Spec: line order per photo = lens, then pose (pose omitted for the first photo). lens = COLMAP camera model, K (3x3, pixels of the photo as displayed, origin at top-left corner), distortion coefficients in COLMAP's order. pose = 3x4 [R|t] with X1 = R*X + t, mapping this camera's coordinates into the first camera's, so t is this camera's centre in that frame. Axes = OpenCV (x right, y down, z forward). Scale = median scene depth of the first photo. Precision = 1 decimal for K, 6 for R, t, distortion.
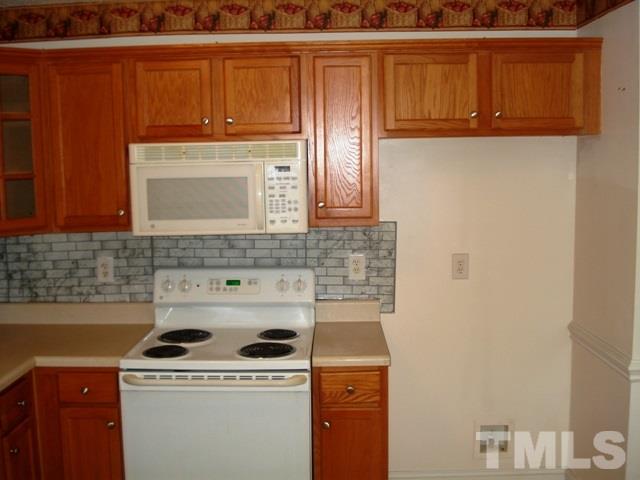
lens RADIAL K [[705.1, 0, 319.5], [0, 705.1, 240.1], [0, 0, 1]] dist [-0.113216, 0.000000]
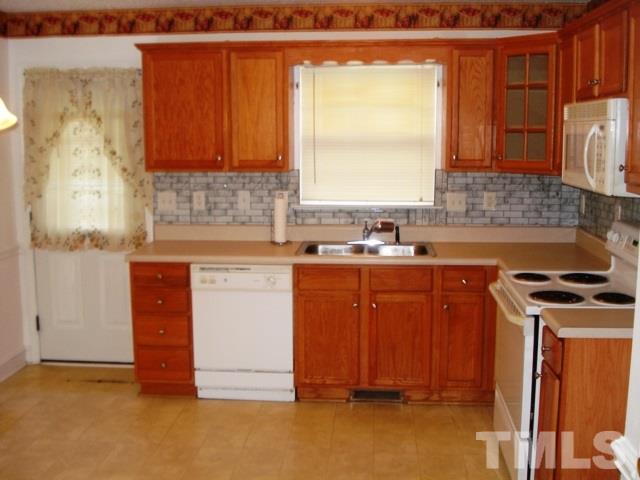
lens RADIAL K [[705.1, 0, 319.3], [0, 705.1, 240.2], [0, 0, 1]] dist [-0.113216, 0.000000]
pose [[-0.065110, 0.169197, -0.983429, 0.665010], [-0.104583, 0.978936, 0.175348, -0.044682], [0.992383, 0.114267, -0.046044, 0.402631]]
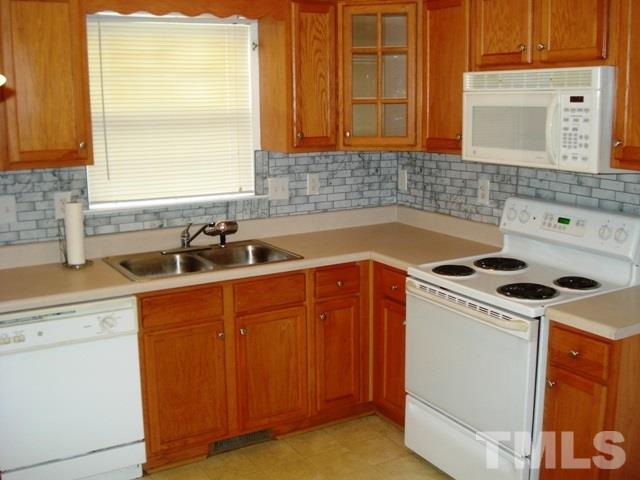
lens RADIAL K [[705.1, 0, 319.2], [0, 705.1, 240.7], [0, 0, 1]] dist [-0.113216, 0.000000]
pose [[0.518670, 0.177961, -0.836249, 0.491041], [-0.092421, 0.984036, 0.152088, -0.024544], [0.849965, -0.001596, 0.526837, 0.232032]]
